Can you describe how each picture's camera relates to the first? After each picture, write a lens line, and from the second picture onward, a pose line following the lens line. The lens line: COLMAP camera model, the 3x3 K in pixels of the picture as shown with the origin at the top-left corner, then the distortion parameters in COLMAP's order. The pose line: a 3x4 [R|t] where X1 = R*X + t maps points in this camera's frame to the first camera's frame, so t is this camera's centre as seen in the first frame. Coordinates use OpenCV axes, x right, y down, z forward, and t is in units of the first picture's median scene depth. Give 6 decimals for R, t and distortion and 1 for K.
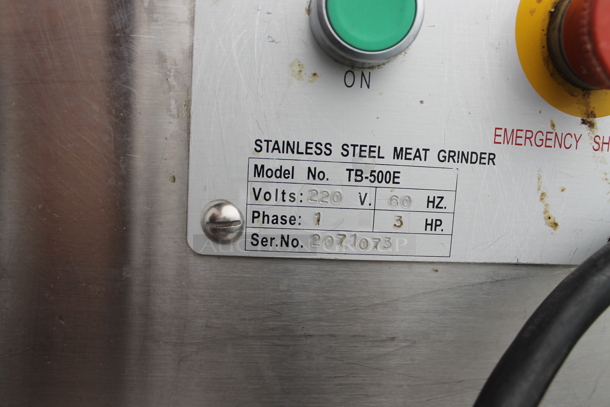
lens RADIAL K [[530.9, 0, 305.0], [0, 530.9, 203.5], [0, 0, 1]] dist [-0.184027, 0.158377]
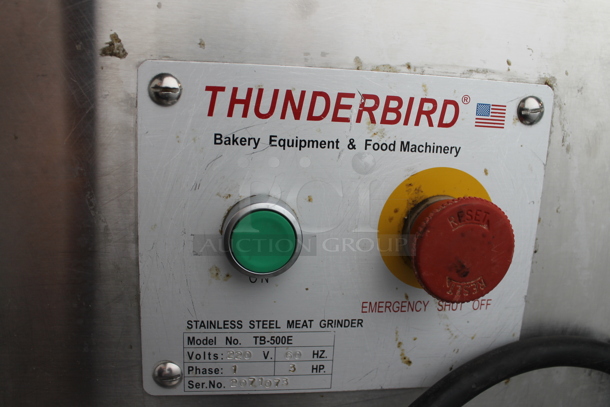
lens RADIAL K [[530.9, 0, 305.0], [0, 530.9, 203.5], [0, 0, 1]] dist [-0.184027, 0.158377]
pose [[0.998445, -0.015267, 0.053614, 0.145170], [0.011608, 0.997624, 0.067910, -0.509128], [-0.054523, -0.067182, 0.996250, -0.371001]]
